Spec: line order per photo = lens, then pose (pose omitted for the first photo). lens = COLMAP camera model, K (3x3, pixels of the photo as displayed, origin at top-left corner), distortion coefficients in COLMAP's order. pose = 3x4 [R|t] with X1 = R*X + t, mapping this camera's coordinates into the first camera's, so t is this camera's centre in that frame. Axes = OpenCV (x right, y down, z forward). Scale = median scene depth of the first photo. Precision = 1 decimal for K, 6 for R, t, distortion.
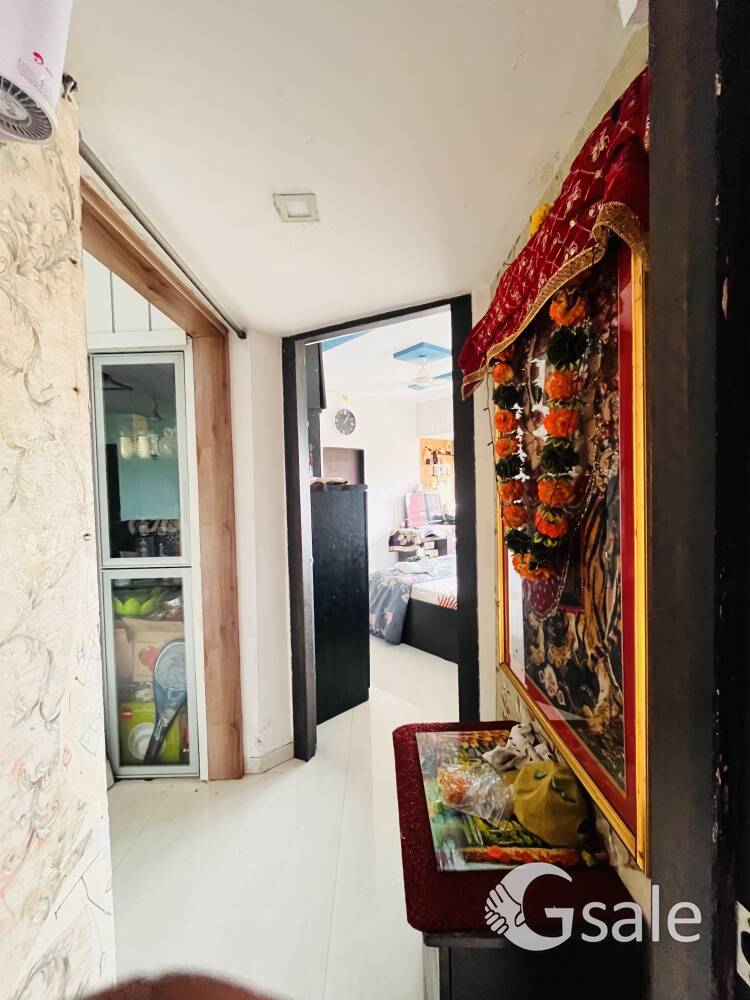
lens RADIAL K [[406.4, 0, 375.0], [0, 406.4, 500.0], [0, 0, 1]] dist [0.000269, 0.000033]
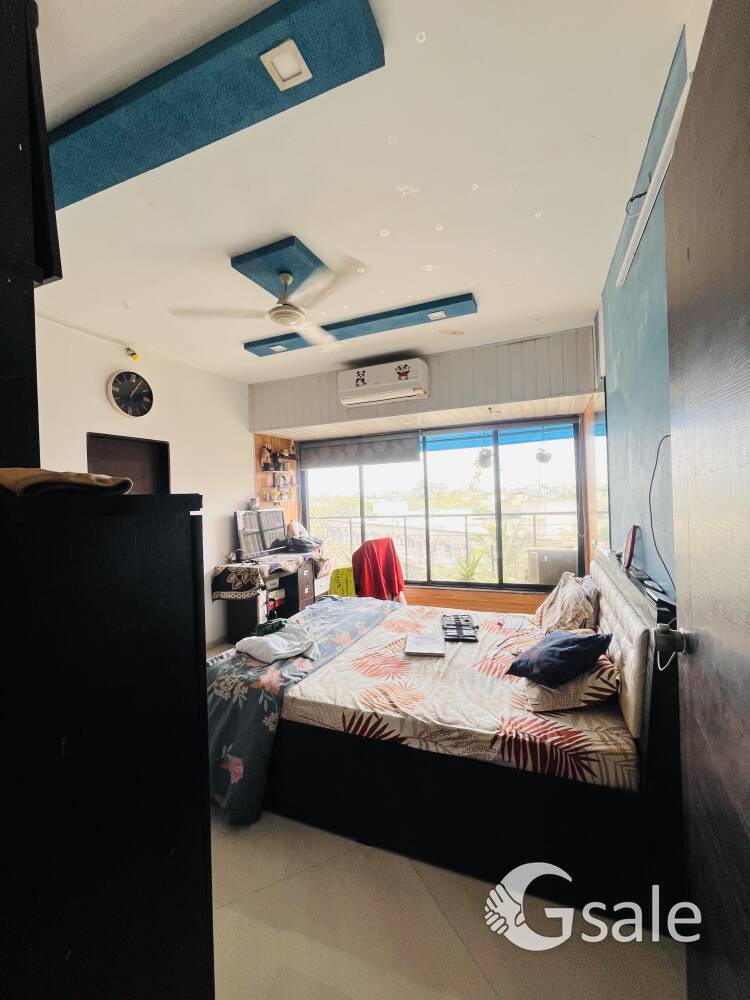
lens RADIAL K [[406.4, 0, 375.0], [0, 406.4, 500.0], [0, 0, 1]] dist [0.000269, 0.000033]
pose [[0.898112, -0.010531, 0.439641, -0.016528], [0.025983, 0.999237, -0.029143, -0.009386], [-0.438999, 0.037597, 0.897701, 0.287896]]
